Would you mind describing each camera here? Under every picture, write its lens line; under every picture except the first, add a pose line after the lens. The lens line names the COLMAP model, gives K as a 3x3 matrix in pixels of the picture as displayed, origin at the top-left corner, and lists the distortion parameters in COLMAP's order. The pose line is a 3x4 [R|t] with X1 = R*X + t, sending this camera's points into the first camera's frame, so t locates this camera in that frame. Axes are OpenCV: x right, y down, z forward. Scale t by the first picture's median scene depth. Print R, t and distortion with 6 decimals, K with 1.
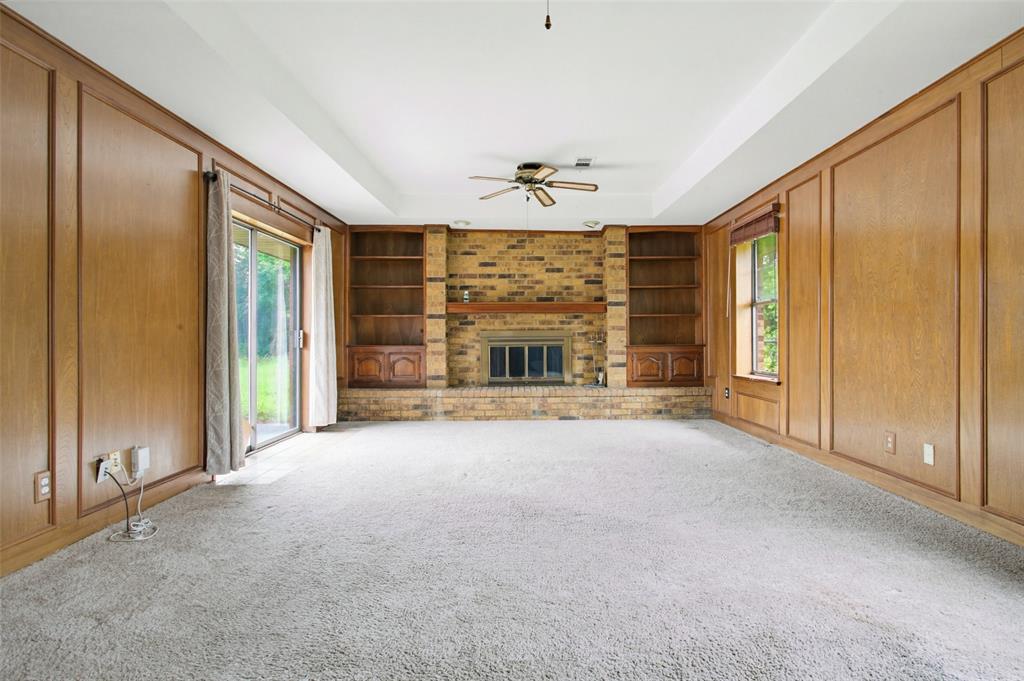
lens RADIAL K [[497.0, 0, 512.0], [0, 497.0, 339.8], [0, 0, 1]] dist [0.001502, 0.000099]
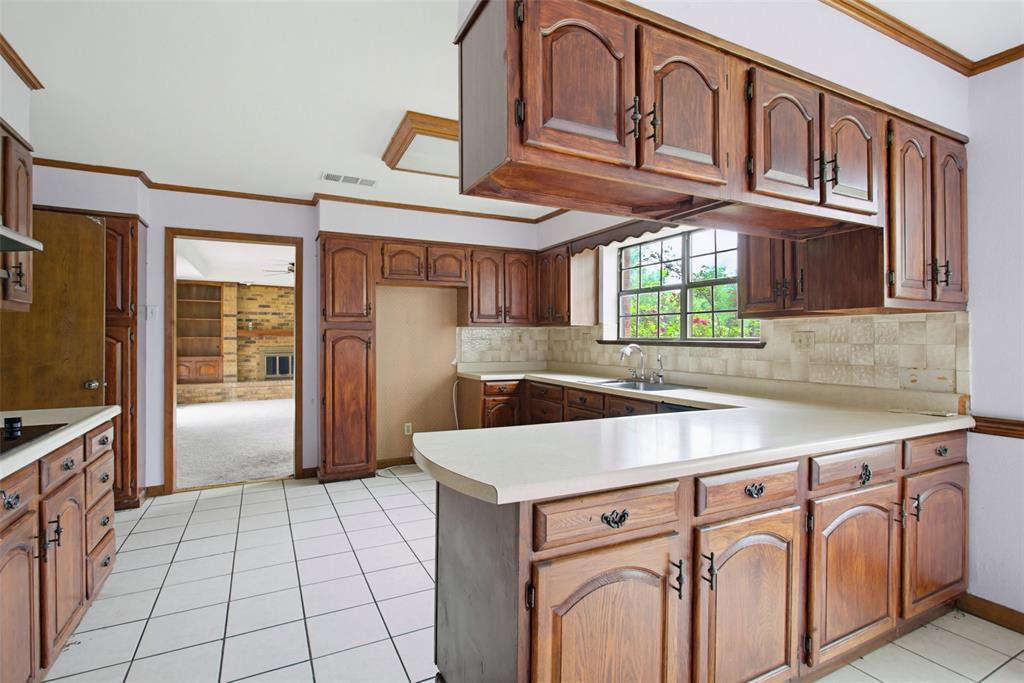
lens RADIAL K [[497.0, 0, 513.8], [0, 497.0, 339.8], [0, 0, 1]] dist [0.001502, 0.000099]
pose [[0.878776, 0.007638, 0.477173, -0.112007], [-0.003498, 0.999948, -0.009563, -0.029551], [-0.477221, 0.006735, 0.878758, -0.862204]]
